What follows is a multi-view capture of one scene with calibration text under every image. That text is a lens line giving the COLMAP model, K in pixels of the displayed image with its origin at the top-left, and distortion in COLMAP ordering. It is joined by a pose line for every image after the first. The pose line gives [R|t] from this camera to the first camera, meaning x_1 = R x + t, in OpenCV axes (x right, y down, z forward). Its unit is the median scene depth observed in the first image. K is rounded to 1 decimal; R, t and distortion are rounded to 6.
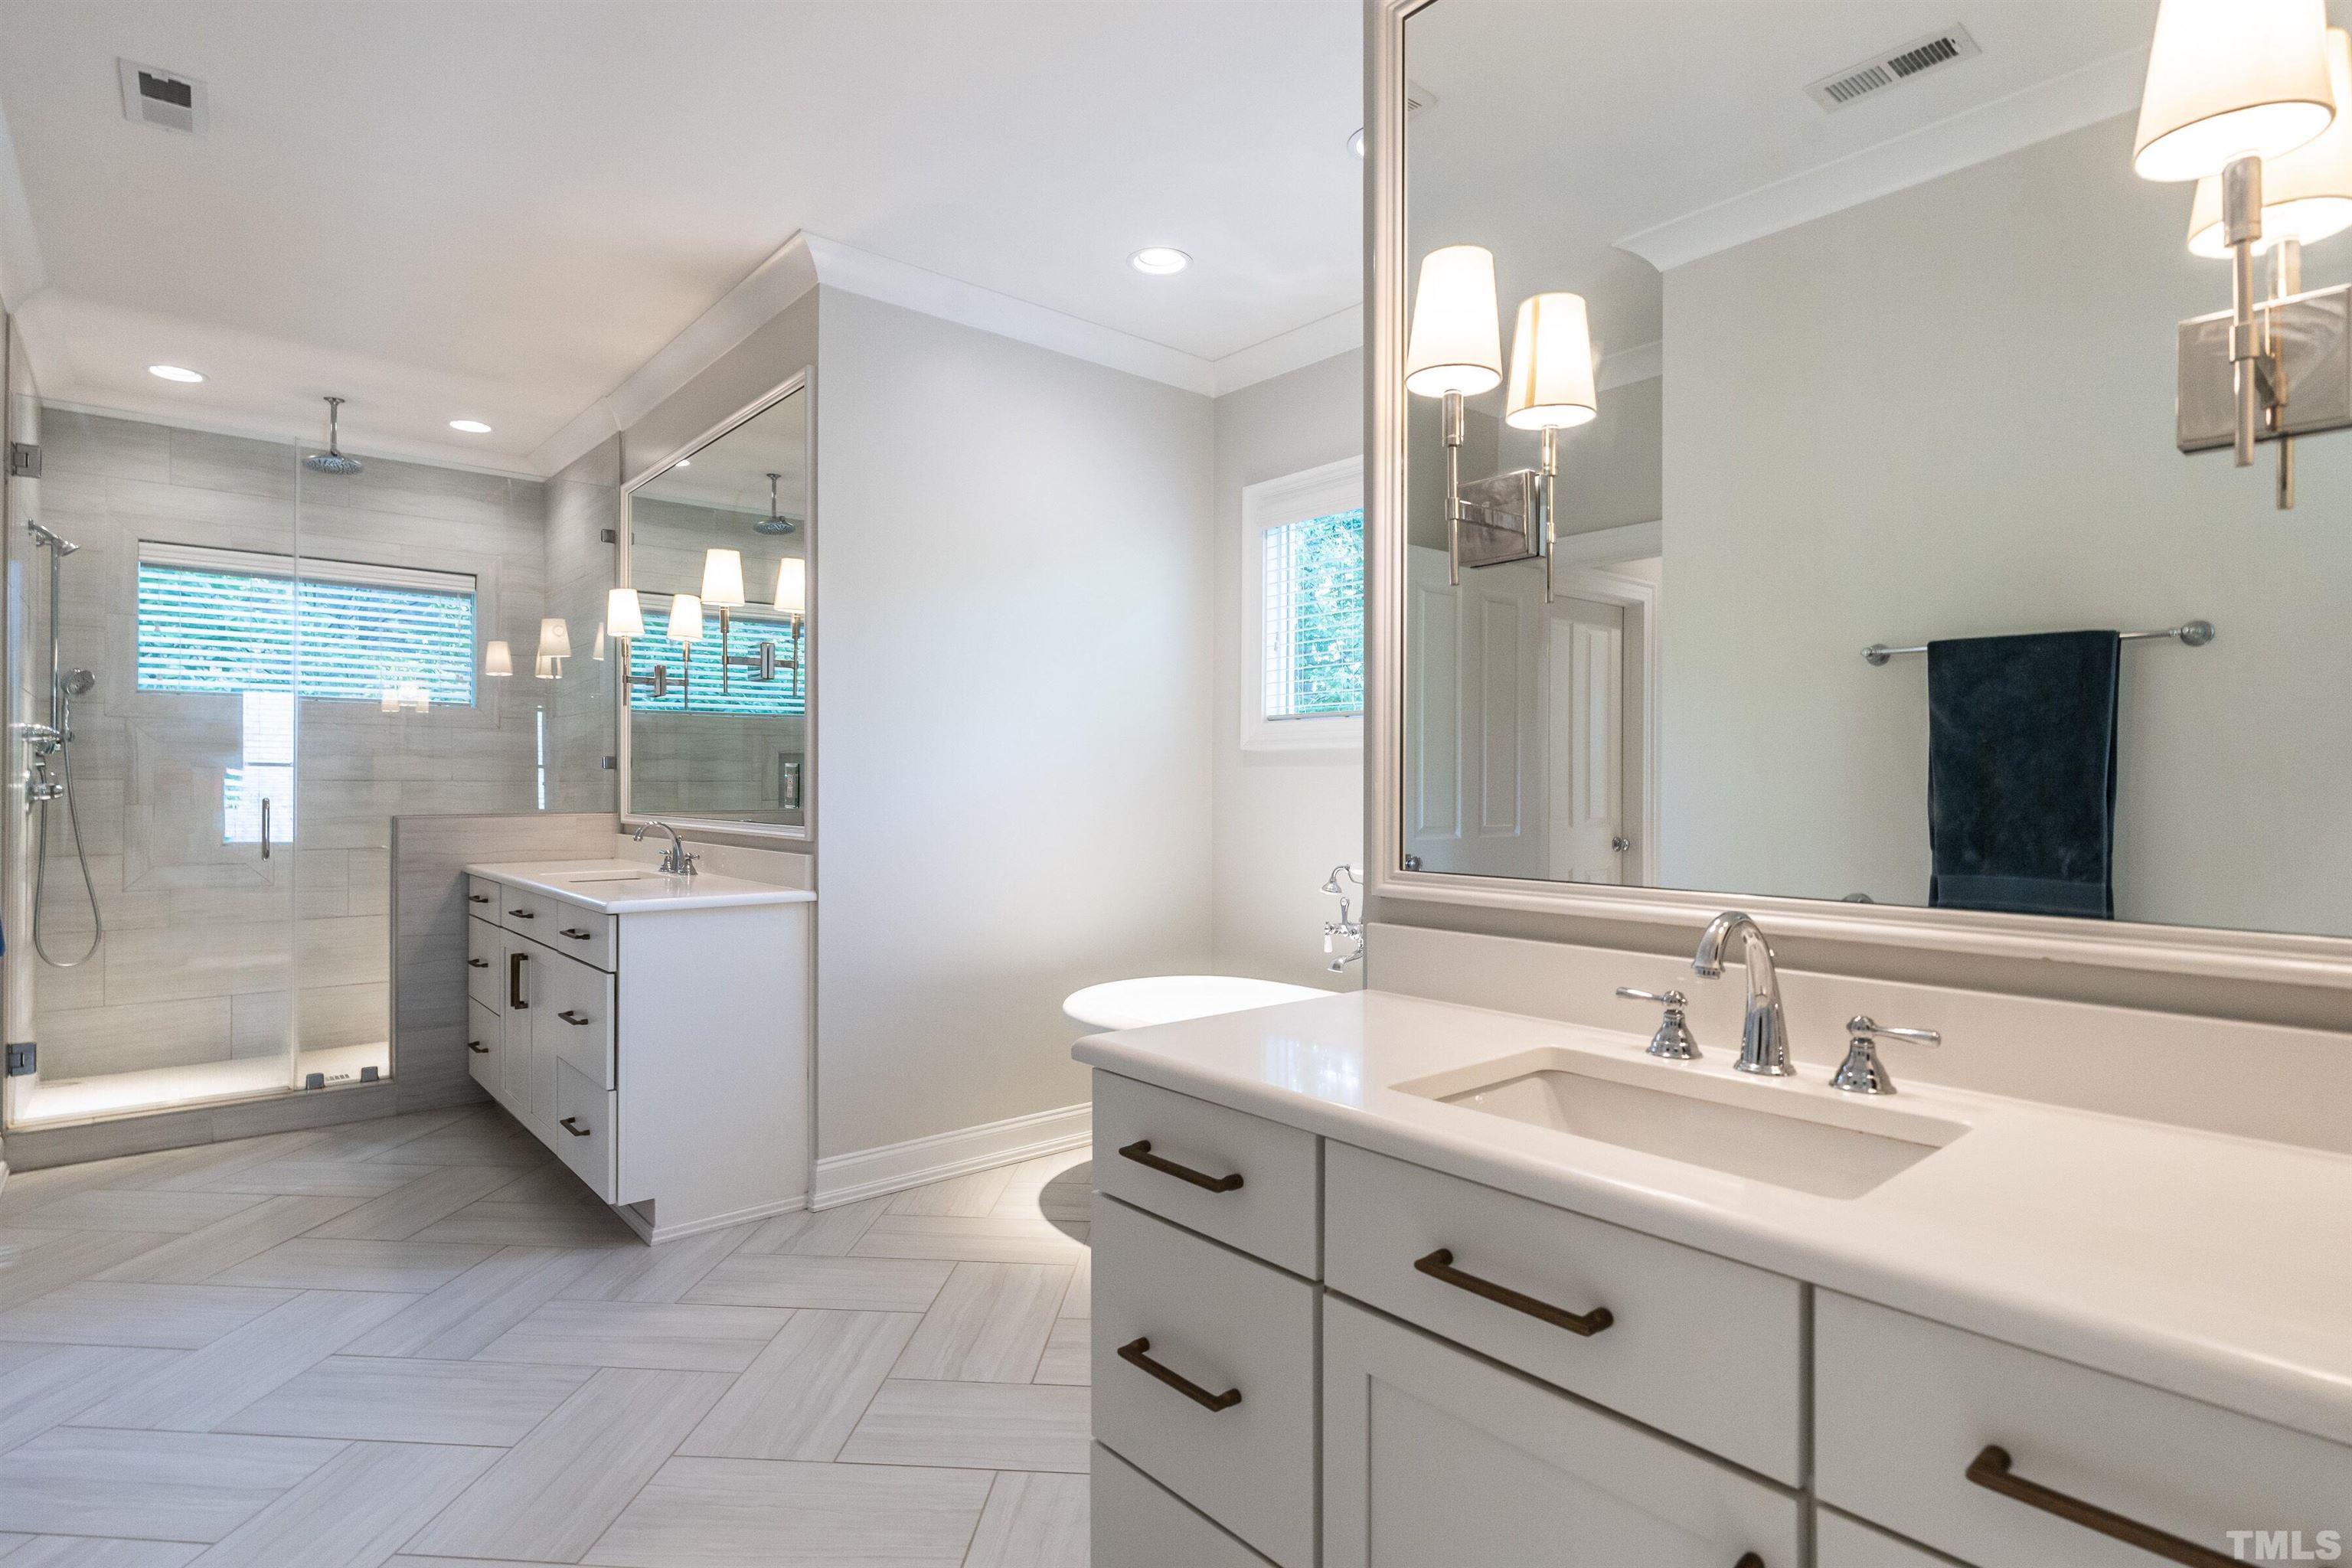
lens RADIAL K [[1150.3, 0, 1163.9], [0, 1150.3, 787.5], [0, 0, 1]] dist [-0.008587, -0.000111]
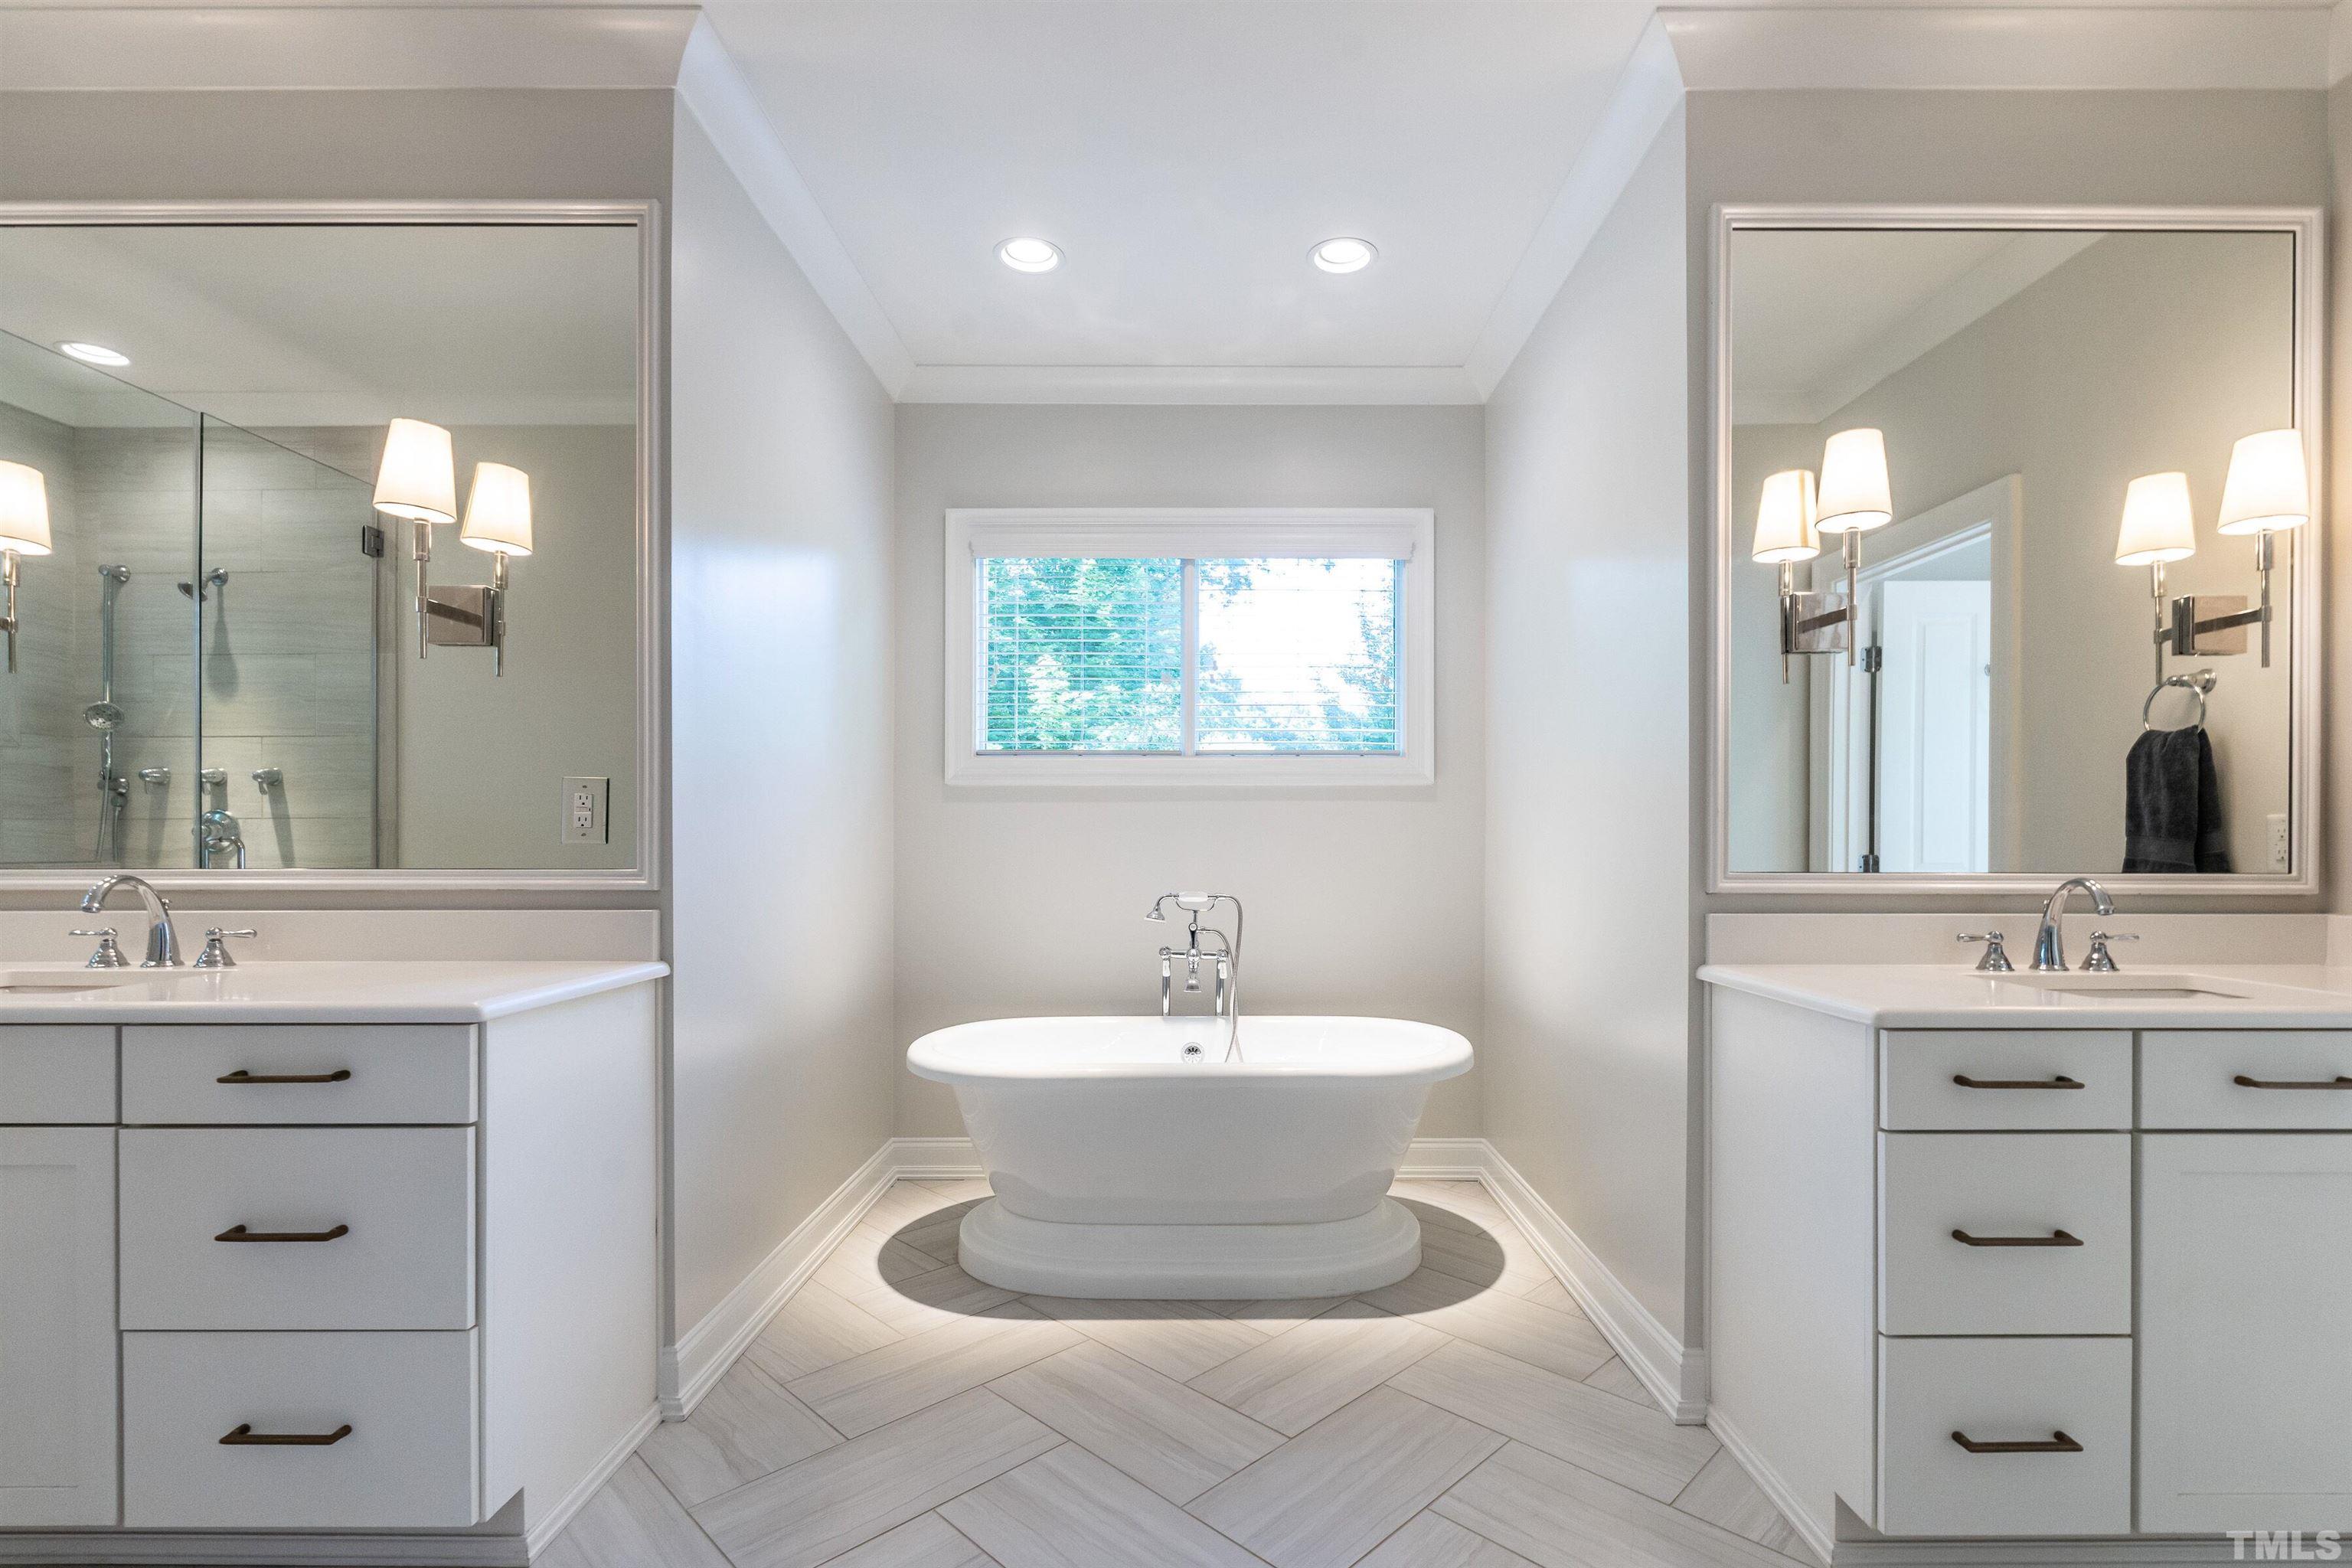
lens RADIAL K [[1071.0, 0, 1103.9], [0, 1071.0, 851.8], [0, 0, 1]] dist [-0.014745, 0.000329]
pose [[0.659606, -0.006287, 0.751585, -0.661396], [-0.000523, 0.999961, 0.008823, 0.019582], [-0.751611, -0.006213, 0.659577, 0.405516]]
